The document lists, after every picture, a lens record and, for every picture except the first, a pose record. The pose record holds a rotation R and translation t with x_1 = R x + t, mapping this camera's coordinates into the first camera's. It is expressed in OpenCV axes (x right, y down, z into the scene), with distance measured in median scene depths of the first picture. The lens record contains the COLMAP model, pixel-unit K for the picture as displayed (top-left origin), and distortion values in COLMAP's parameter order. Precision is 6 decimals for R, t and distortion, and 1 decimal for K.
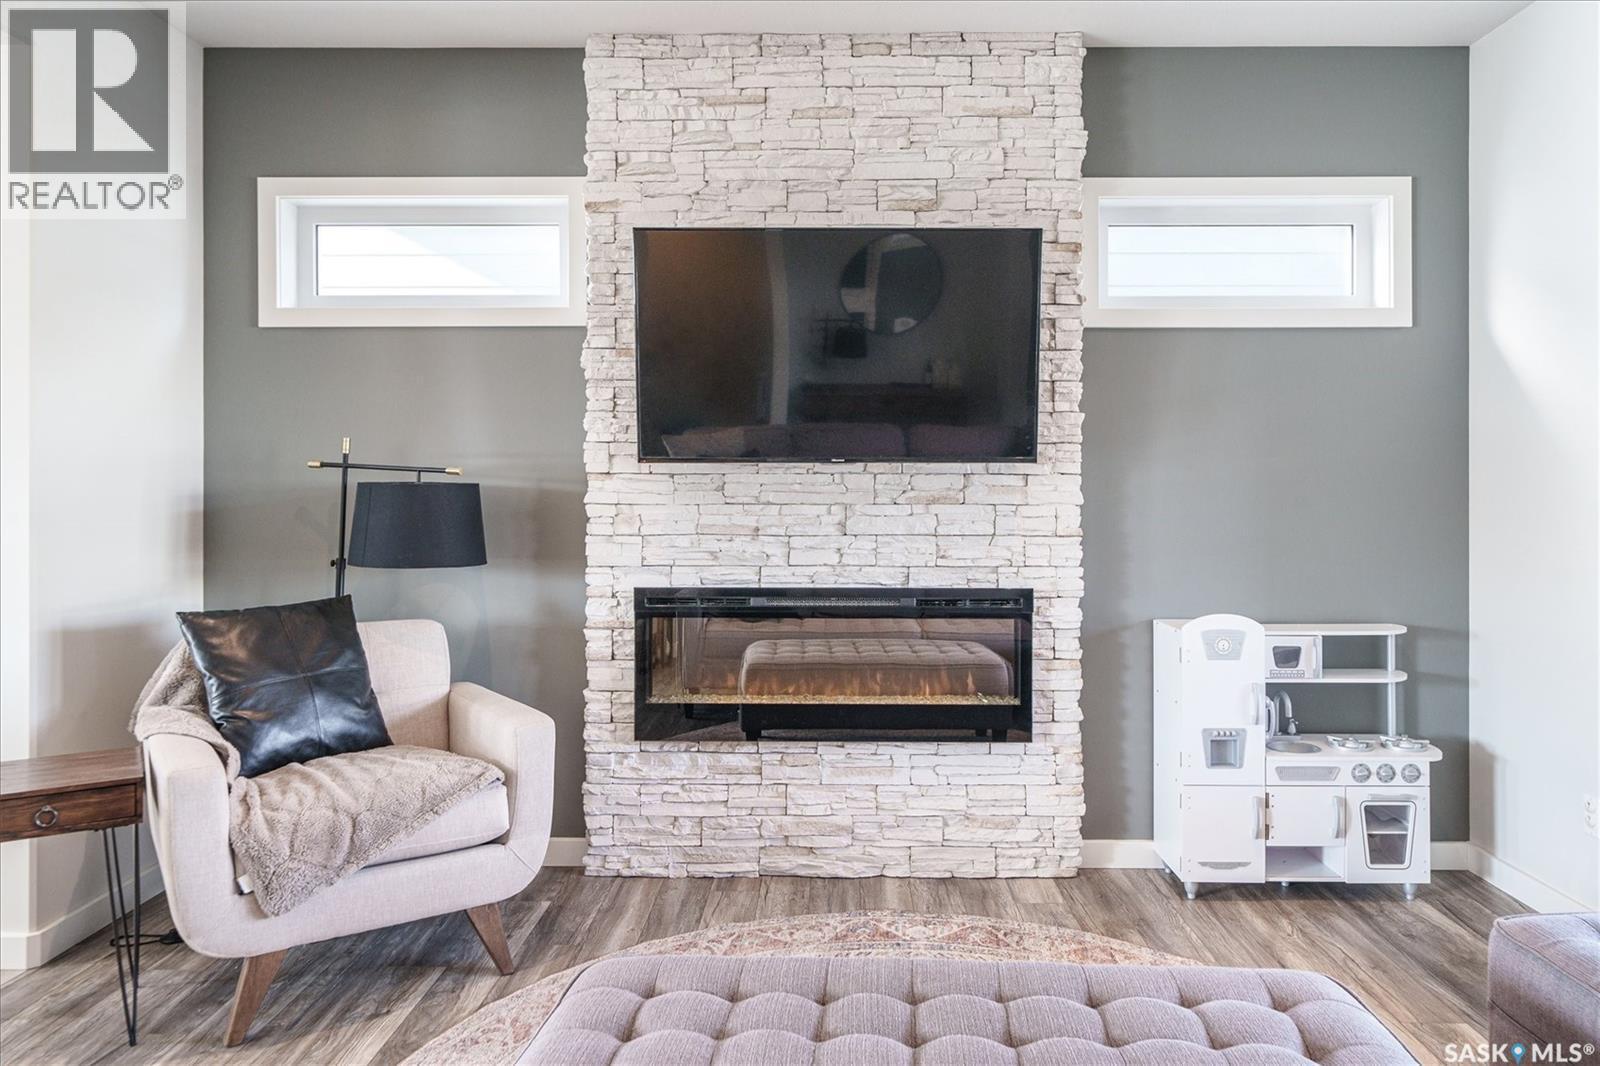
lens RADIAL K [[1081.6, 0, 825.6], [0, 1081.6, 490.2], [0, 0, 1]] dist [0.000735, 0.002606]
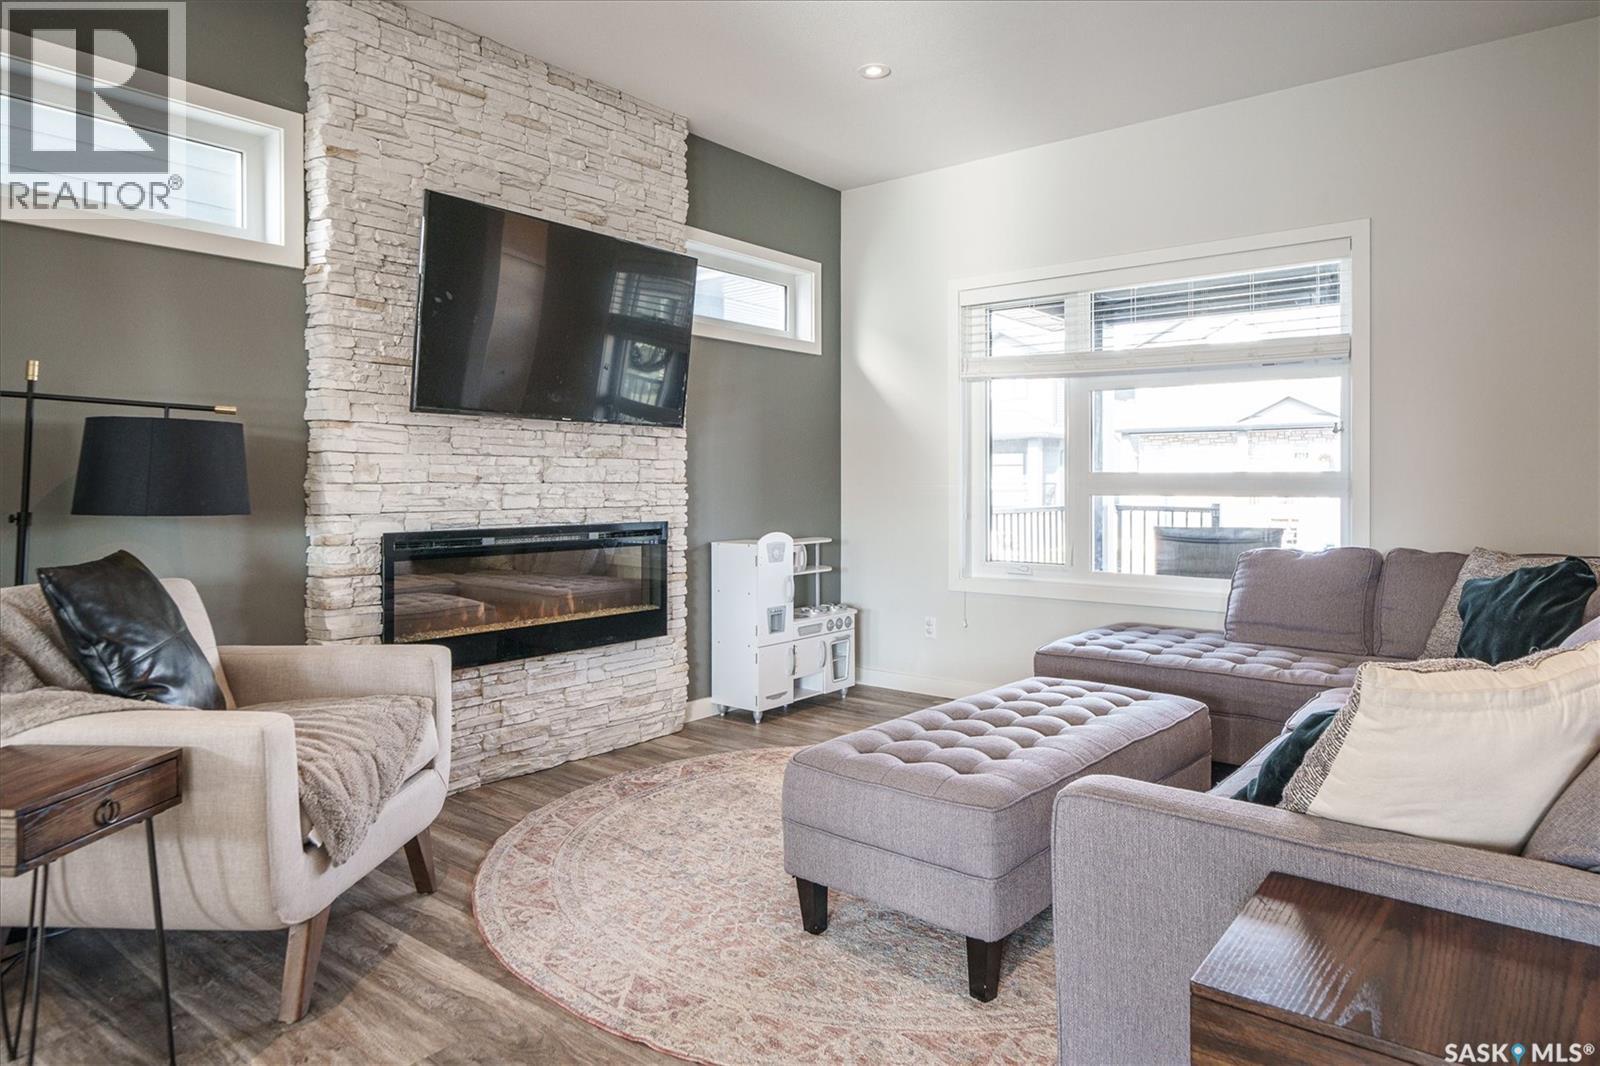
lens RADIAL K [[978.4, 0, 797.6], [0, 978.4, 491.2], [0, 0, 1]] dist [0.000112, 0.000405]
pose [[0.621725, -0.008152, 0.783193, -0.654728], [0.003187, 0.999964, 0.007879, 0.043289], [-0.783229, -0.002403, 0.621729, 0.110357]]
